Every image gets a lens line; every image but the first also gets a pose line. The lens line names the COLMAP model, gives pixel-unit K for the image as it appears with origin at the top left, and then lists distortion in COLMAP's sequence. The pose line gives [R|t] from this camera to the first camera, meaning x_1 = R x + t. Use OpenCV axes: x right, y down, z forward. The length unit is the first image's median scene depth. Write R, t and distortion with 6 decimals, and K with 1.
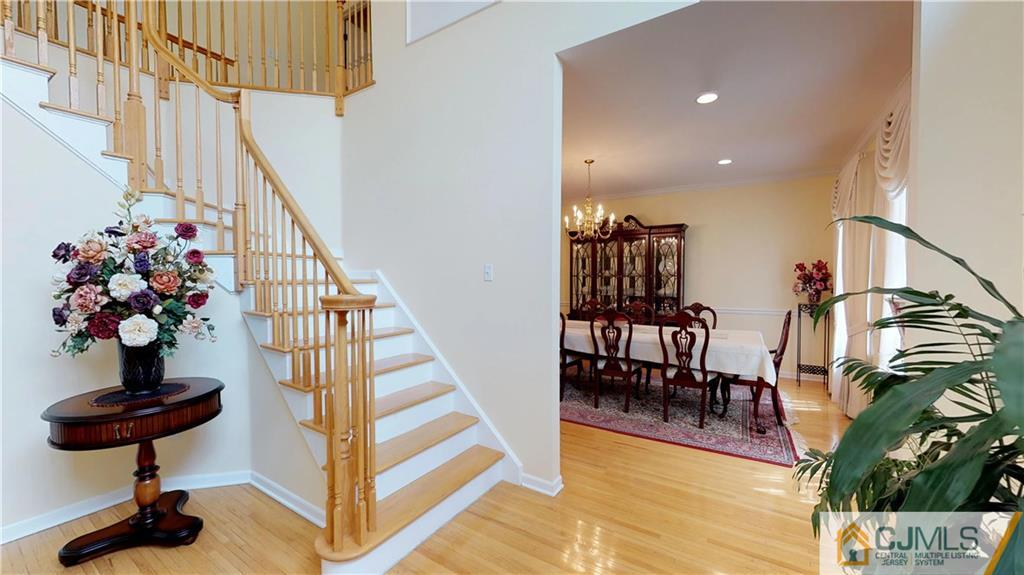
lens RADIAL K [[387.4, 0, 517.0], [0, 387.4, 289.7], [0, 0, 1]] dist [-0.000492, 0.000220]
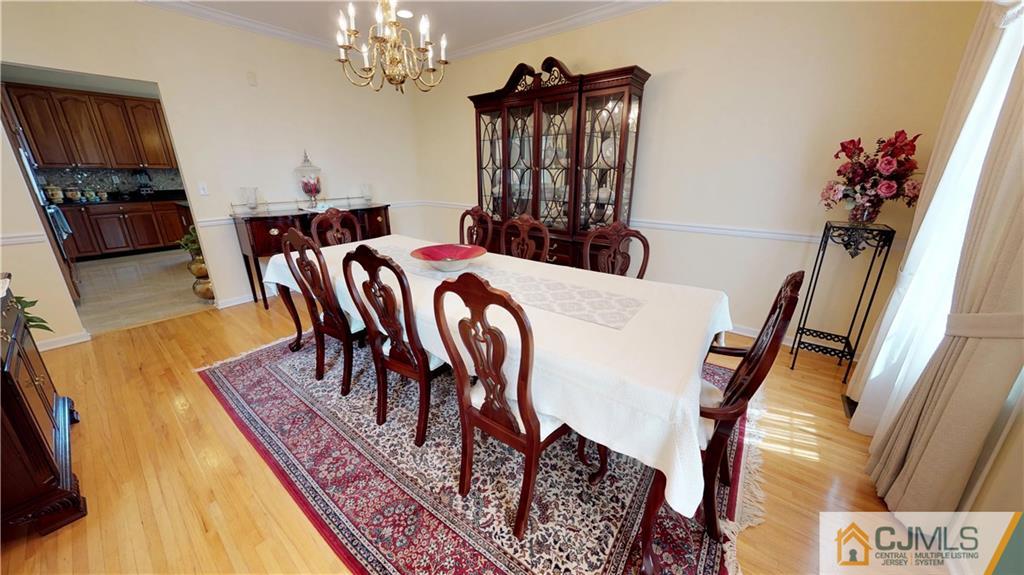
lens RADIAL K [[343.3, 0, 511.5], [0, 343.3, 282.4], [0, 0, 1]] dist [0.000469, -0.000056]
pose [[0.995730, 0.027423, -0.088151, 0.358934], [-0.001625, 0.959921, 0.280267, -0.017349], [0.092304, -0.278927, 0.955866, 0.513809]]
